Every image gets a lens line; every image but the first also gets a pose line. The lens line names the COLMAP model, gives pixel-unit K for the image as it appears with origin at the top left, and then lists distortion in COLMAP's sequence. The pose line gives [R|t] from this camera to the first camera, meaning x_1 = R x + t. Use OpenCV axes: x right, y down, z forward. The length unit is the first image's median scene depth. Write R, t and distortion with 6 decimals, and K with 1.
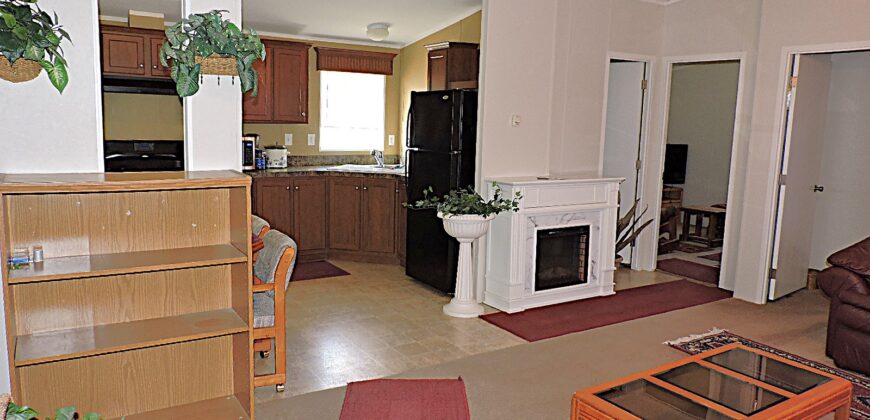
lens RADIAL K [[627.3, 0, 435.0], [0, 627.3, 210.0], [0, 0, 1]] dist [-0.013478, -0.002610]
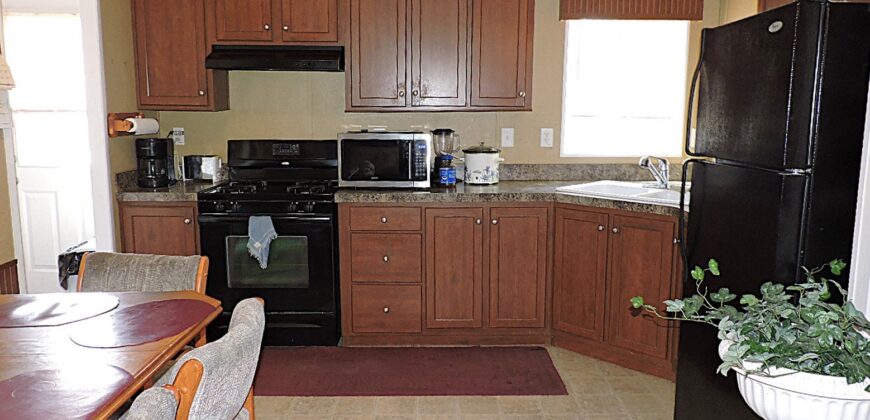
lens RADIAL K [[640.5, 0, 435.0], [0, 640.5, 210.0], [0, 0, 1]] dist [-0.021255, 0.003607]
pose [[0.850308, 0.054899, -0.523414, 0.046413], [-0.053625, 0.998406, 0.017602, -0.060708], [0.523546, 0.013101, 0.851897, 0.533685]]
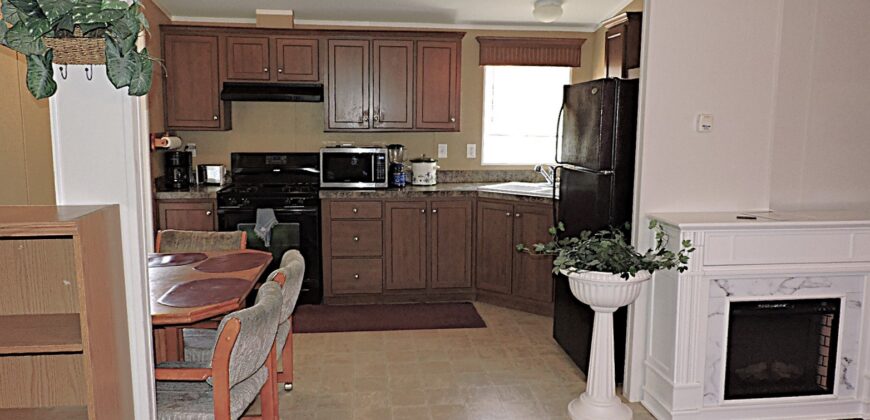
lens RADIAL K [[640.5, 0, 435.0], [0, 640.5, 210.0], [0, 0, 1]] dist [-0.021255, 0.003607]
pose [[0.901531, 0.039183, -0.430937, 0.154870], [-0.044438, 0.999010, -0.002130, -0.039874], [0.430427, 0.021071, 0.902379, 0.289865]]
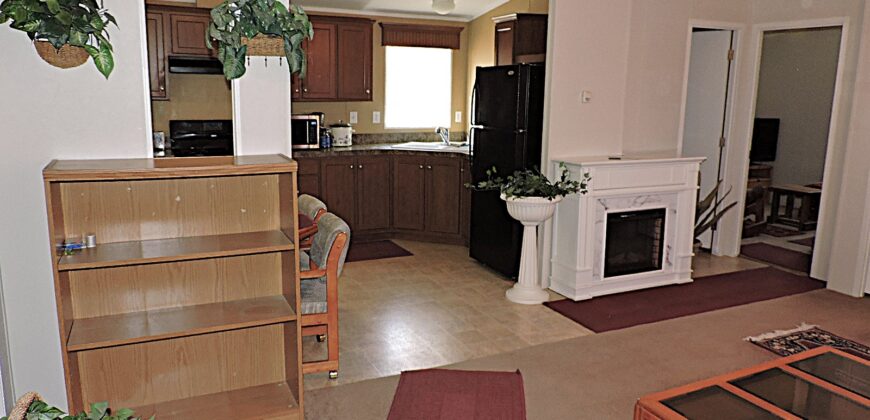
lens RADIAL K [[627.3, 0, 435.0], [0, 627.3, 210.0], [0, 0, 1]] dist [-0.013478, -0.002610]
pose [[0.992842, 0.009813, -0.119032, 0.016500], [-0.004792, 0.999089, 0.042397, -0.010794], [0.119340, -0.041523, 0.991985, 0.032489]]
